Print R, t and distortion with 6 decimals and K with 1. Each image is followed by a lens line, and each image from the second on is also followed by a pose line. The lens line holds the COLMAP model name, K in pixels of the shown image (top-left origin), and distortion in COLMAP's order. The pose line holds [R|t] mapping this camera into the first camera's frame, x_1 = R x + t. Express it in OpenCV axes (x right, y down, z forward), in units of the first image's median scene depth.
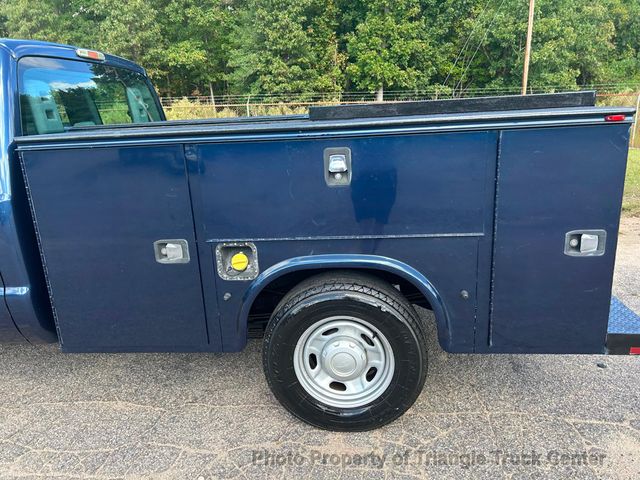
lens RADIAL K [[481.2, 0, 318.3], [0, 481.2, 238.2], [0, 0, 1]] dist [0.054958, -0.060818]
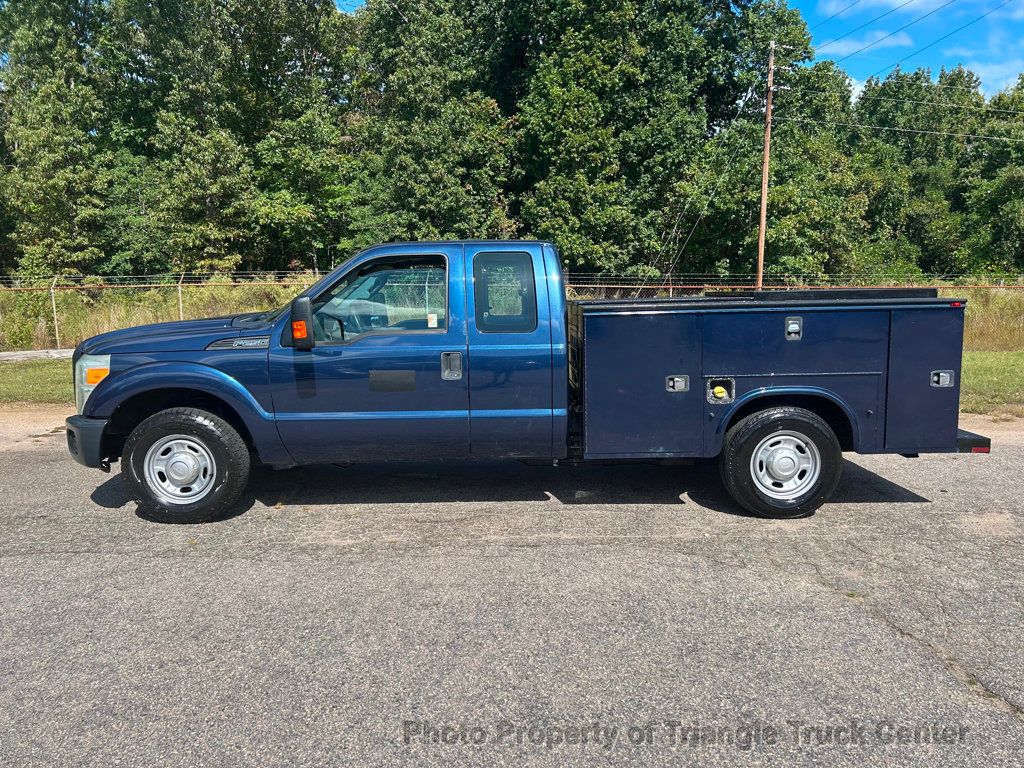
lens RADIAL K [[769.9, 0, 509.2], [0, 769.9, 381.1], [0, 0, 1]] dist [0.054958, -0.060818]
pose [[0.993879, 0.020253, 0.108605, -0.078857], [-0.004042, 0.989061, -0.147454, 0.027305], [-0.110403, 0.146112, 0.983088, -0.094153]]
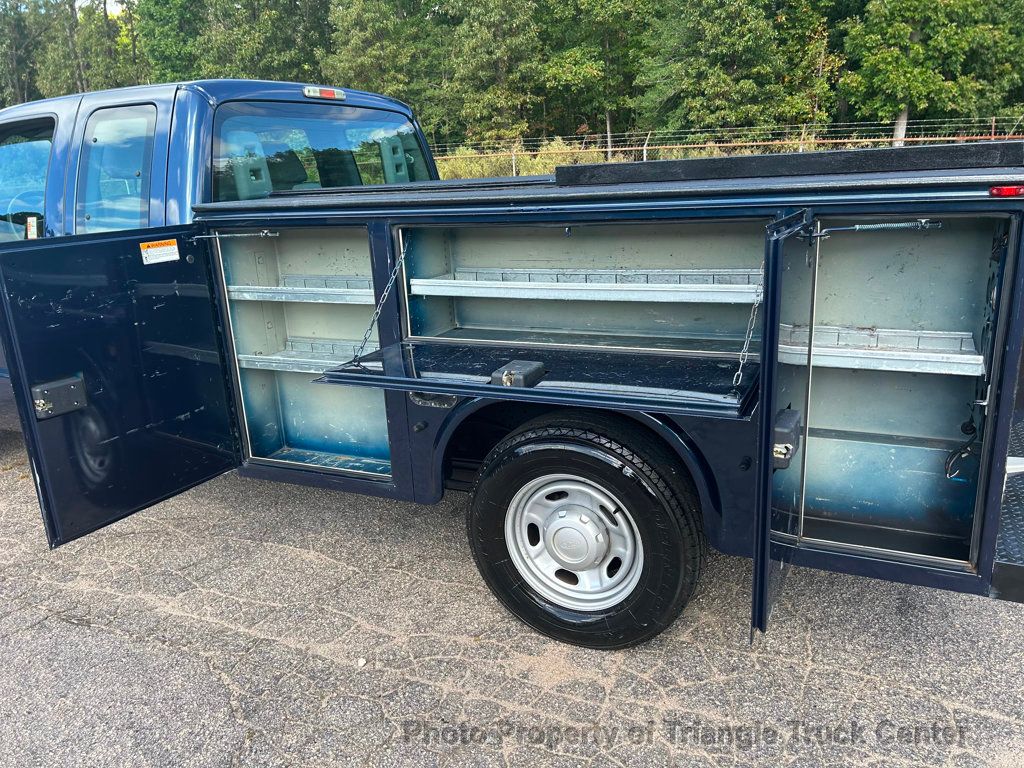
lens RADIAL K [[769.9, 0, 509.2], [0, 769.9, 381.1], [0, 0, 1]] dist [0.054958, -0.060818]
pose [[0.940944, 0.091585, -0.325941, 0.023459], [-0.083058, 0.995741, 0.040015, -0.000540], [0.328217, -0.010580, 0.944543, -0.004565]]
